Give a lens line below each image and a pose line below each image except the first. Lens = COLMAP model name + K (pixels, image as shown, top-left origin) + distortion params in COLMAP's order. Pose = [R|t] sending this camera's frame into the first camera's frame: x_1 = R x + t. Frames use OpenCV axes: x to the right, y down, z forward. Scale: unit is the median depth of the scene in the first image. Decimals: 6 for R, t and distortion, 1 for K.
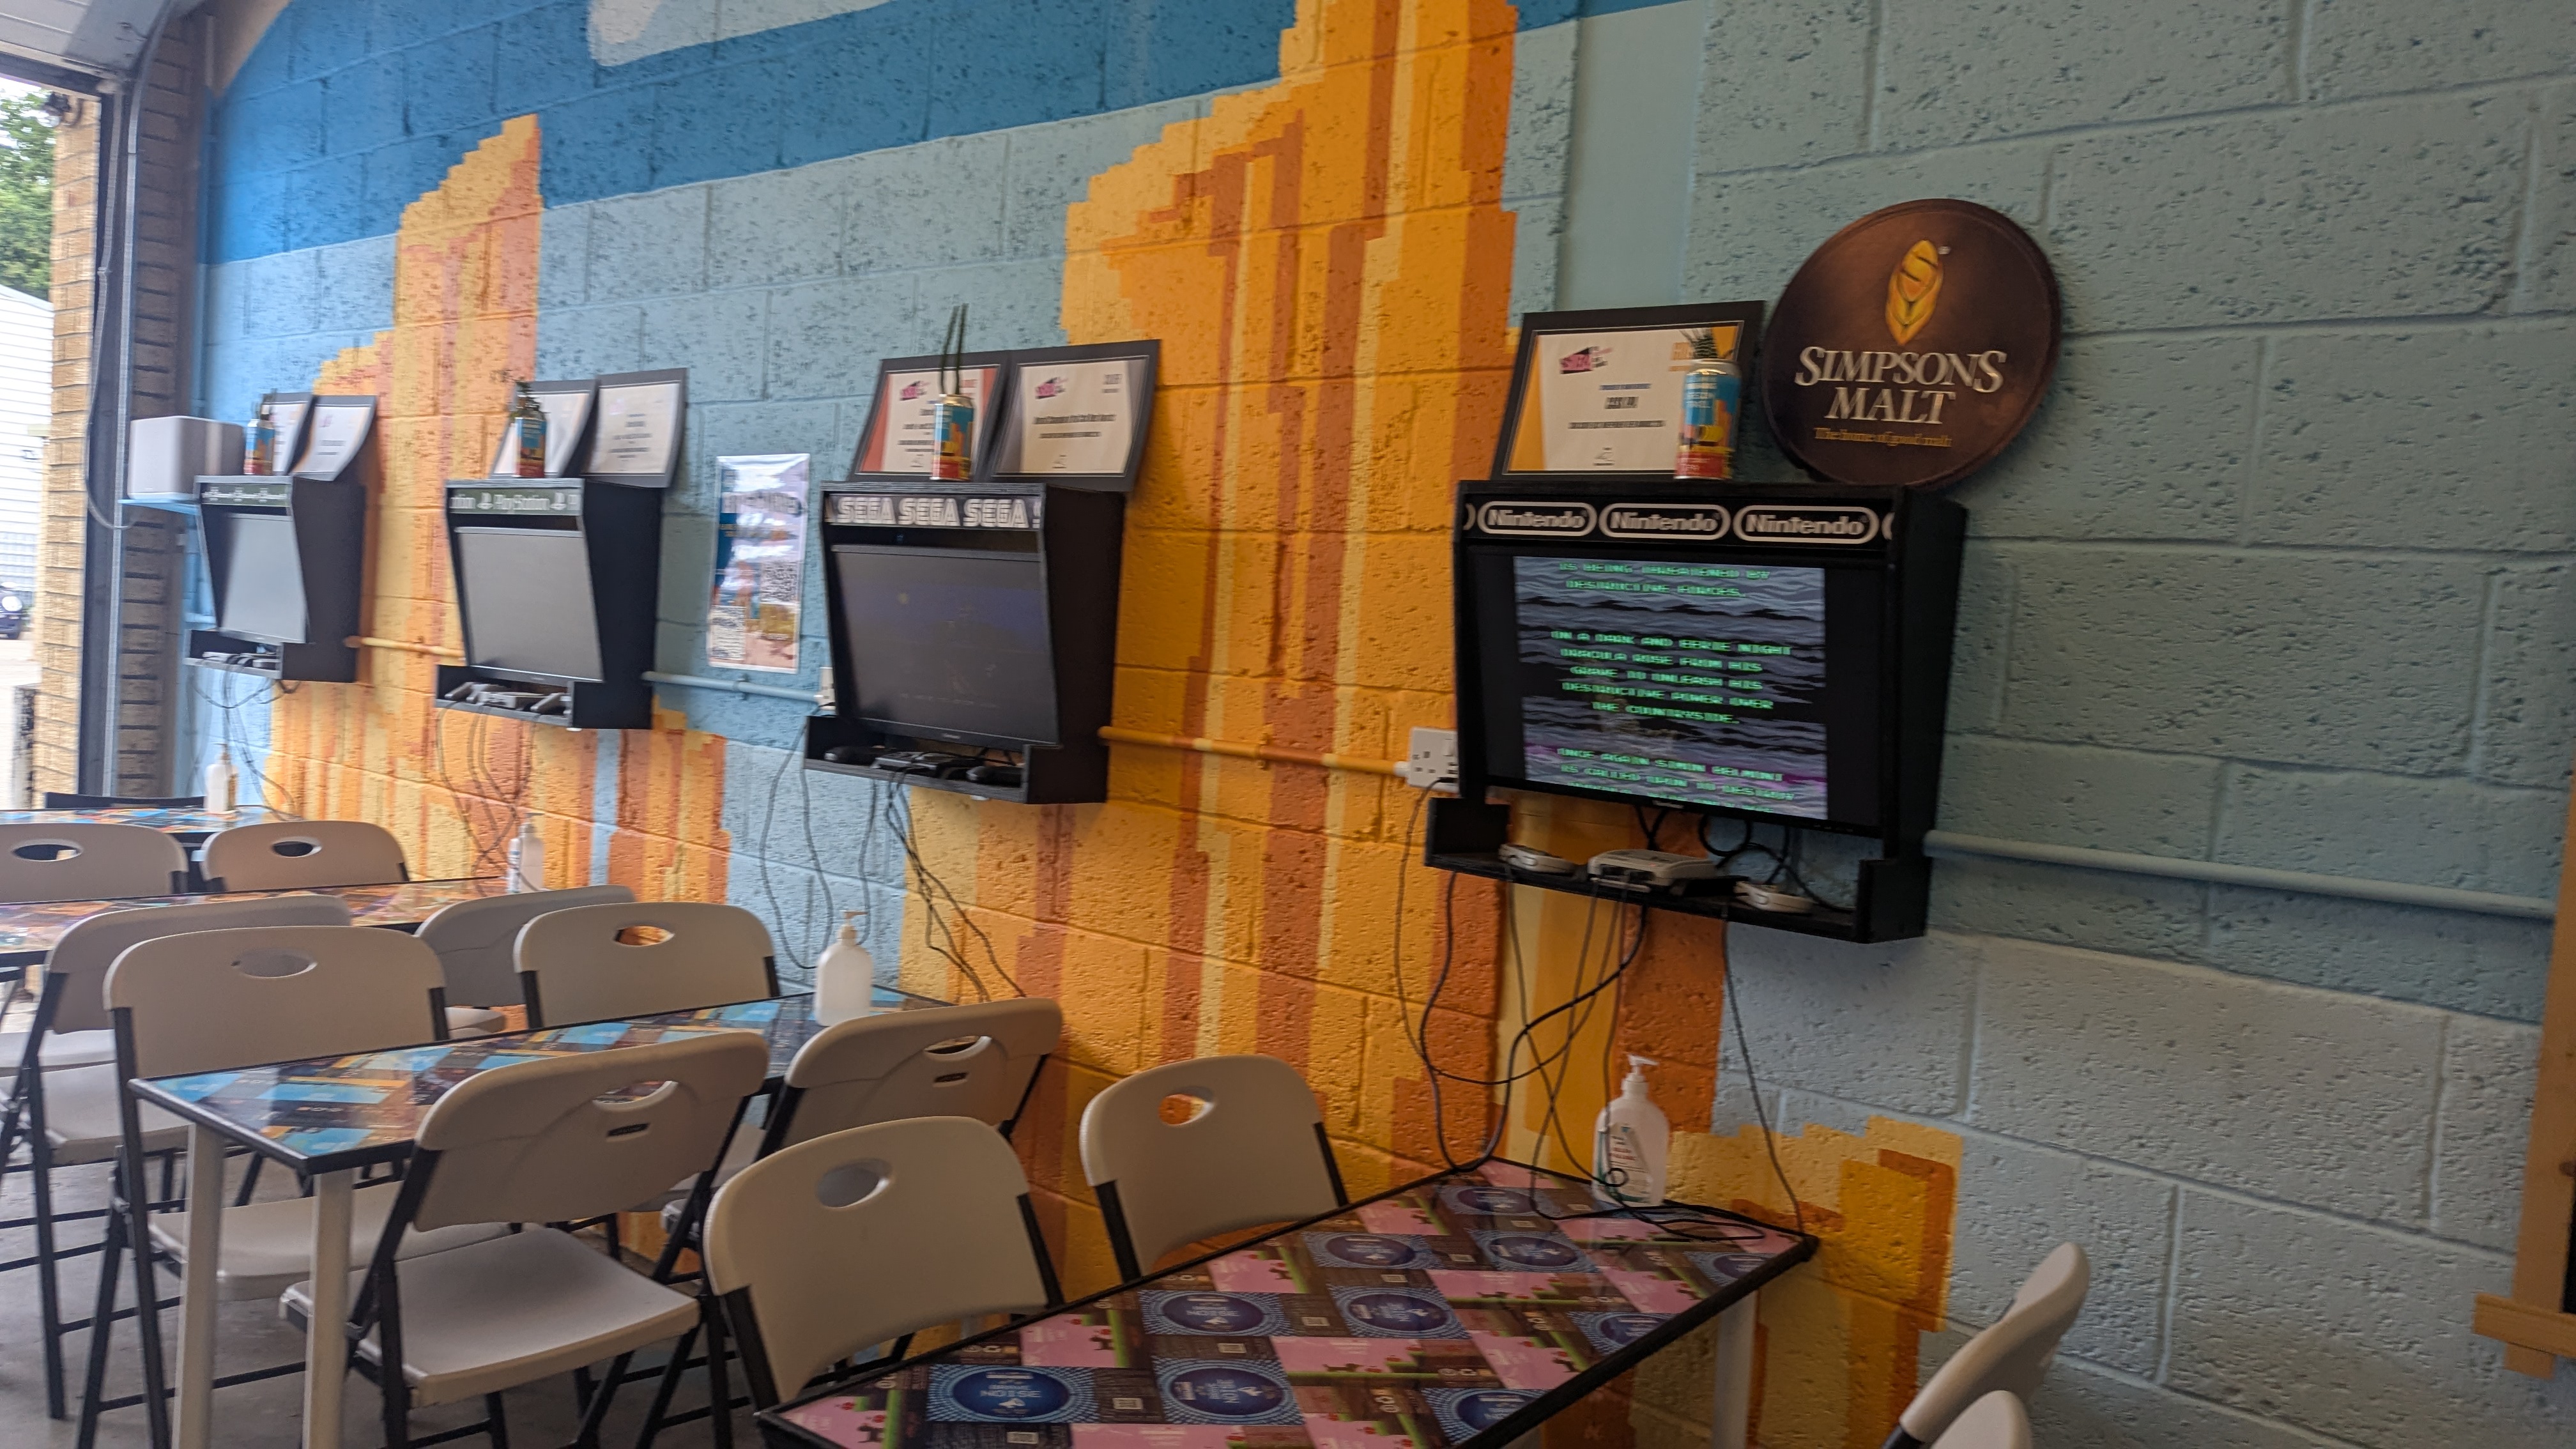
lens RADIAL K [[1891.9, 0, 1284.7], [0, 1891.9, 726.4], [0, 0, 1]] dist [0.013908, 0.001700]
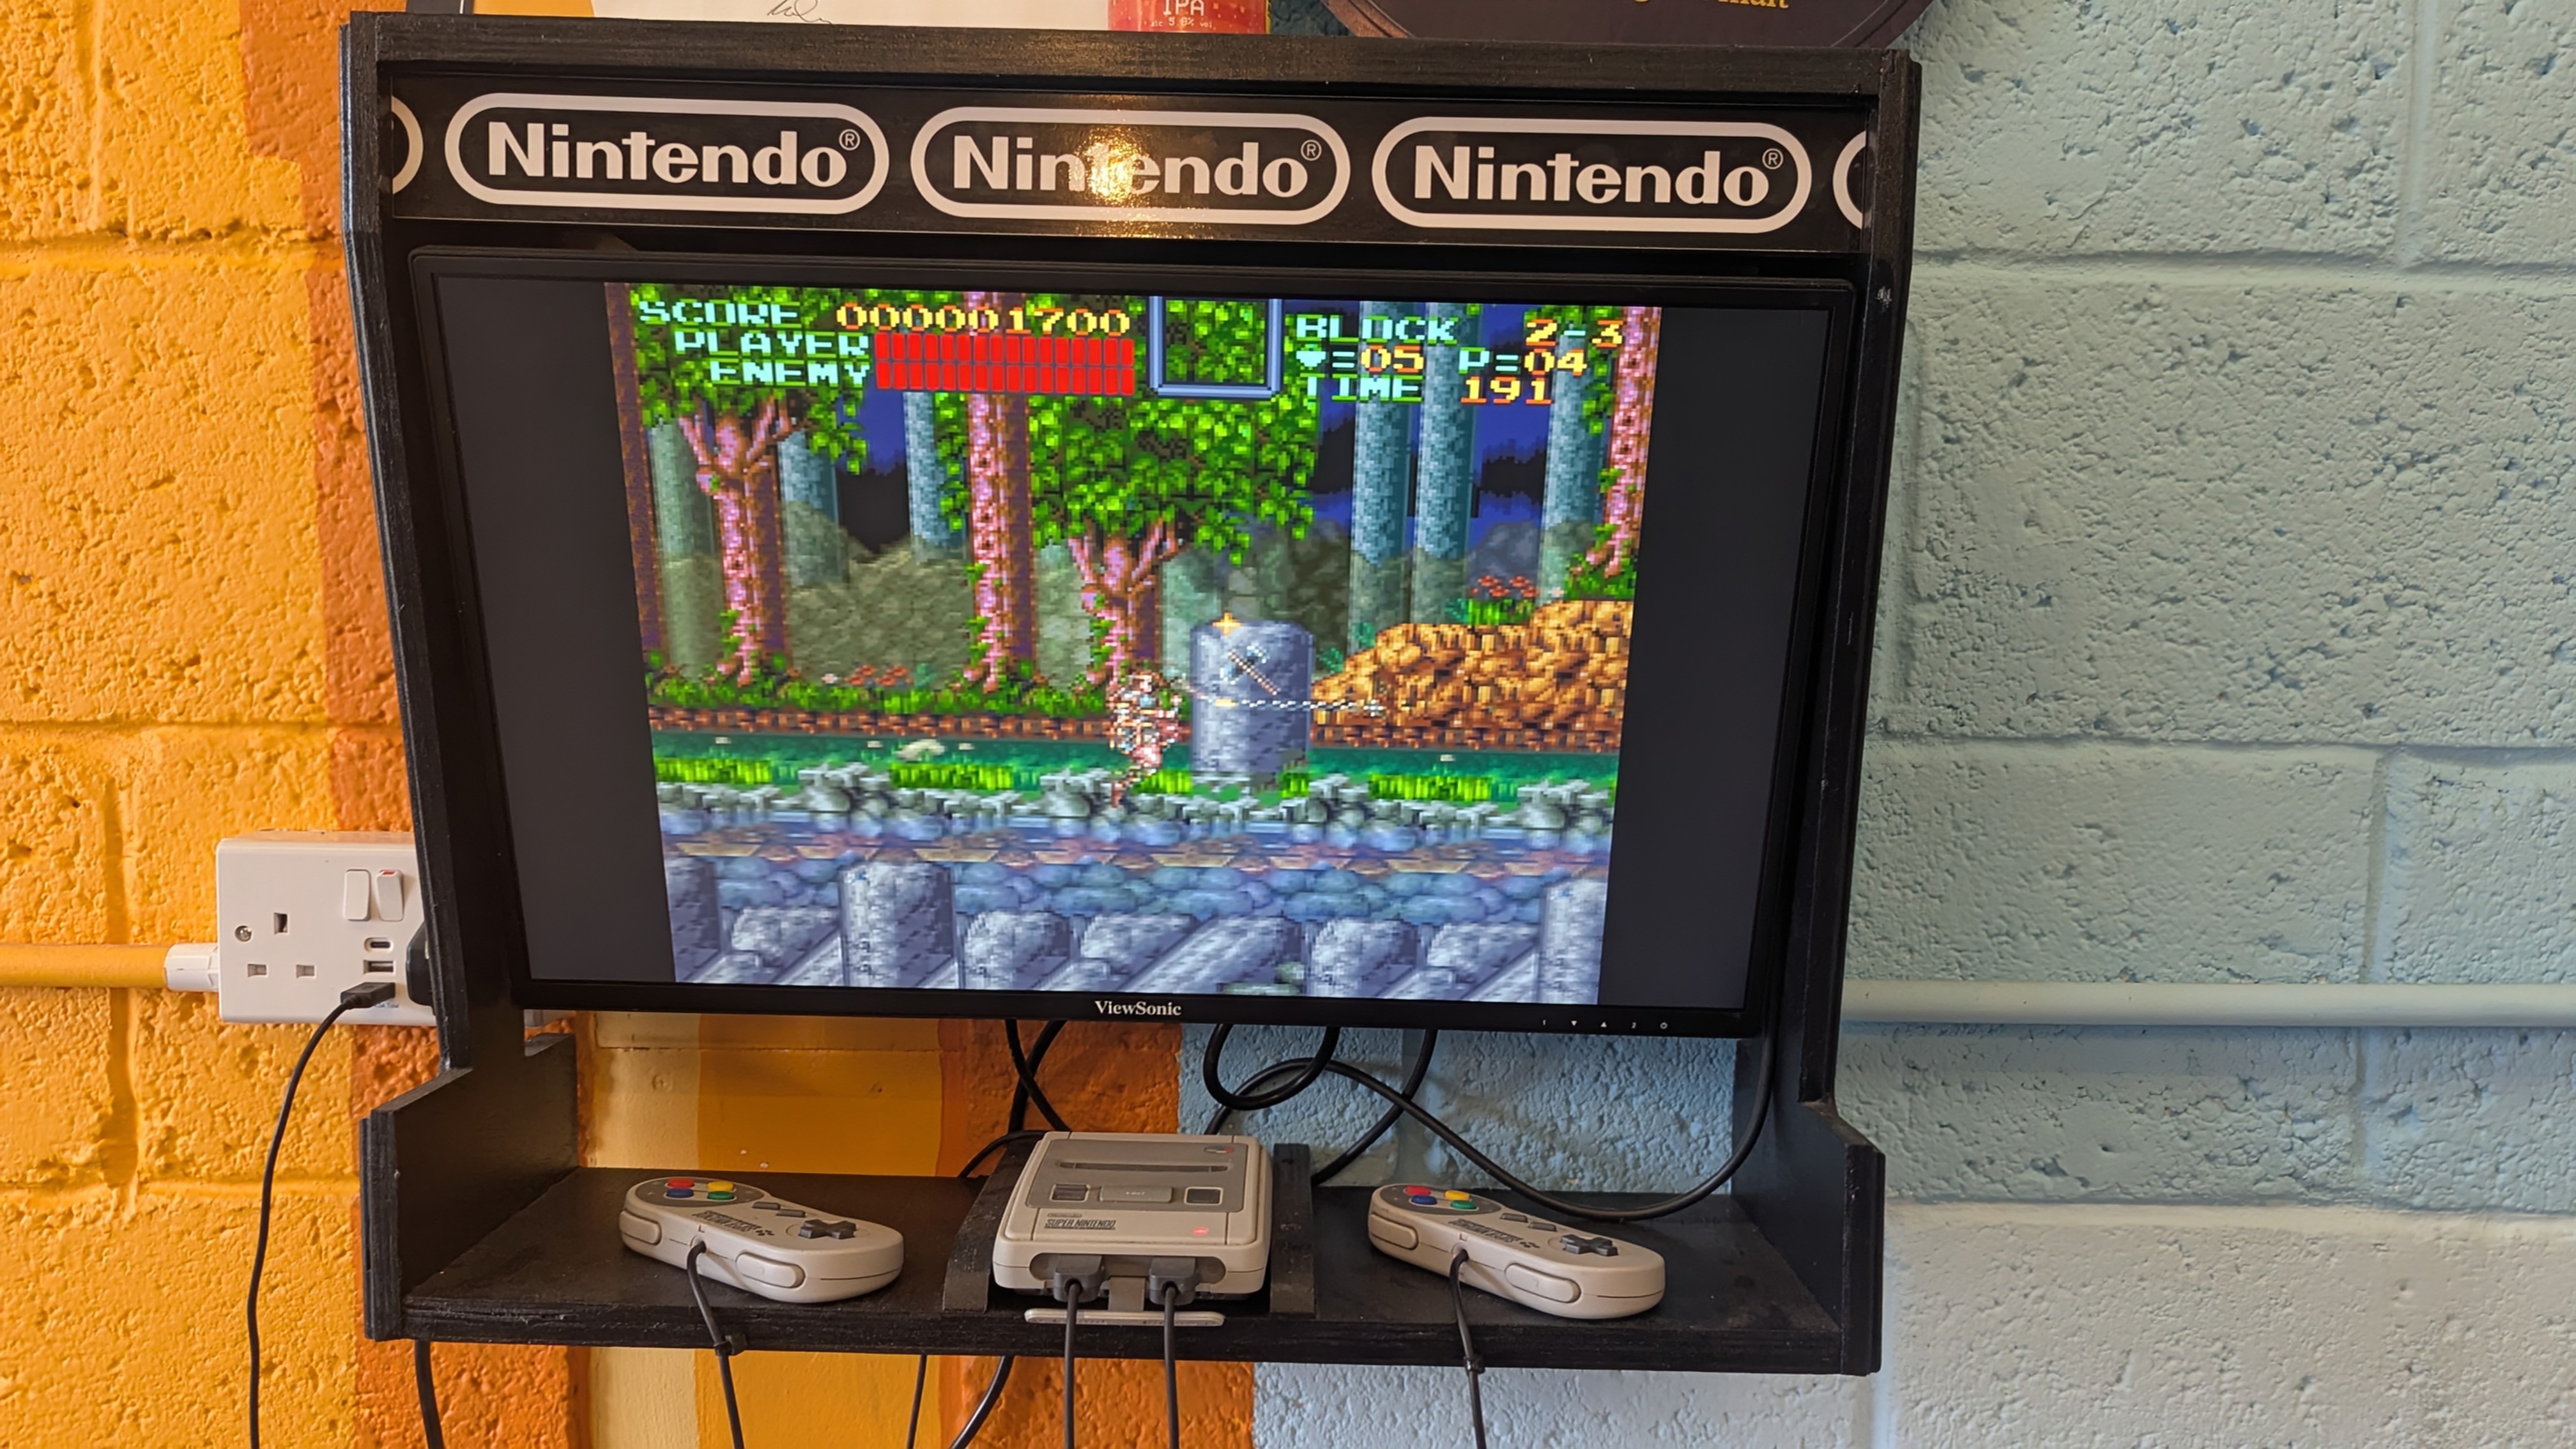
lens RADIAL K [[1891.9, 0, 1274.9], [0, 1891.9, 747.0], [0, 0, 1]] dist [0.013908, 0.001700]
pose [[0.780794, -0.112188, 0.614633, 0.012829], [0.069439, 0.993234, 0.093082, -0.041900], [-0.620918, -0.029999, 0.783302, 0.779913]]
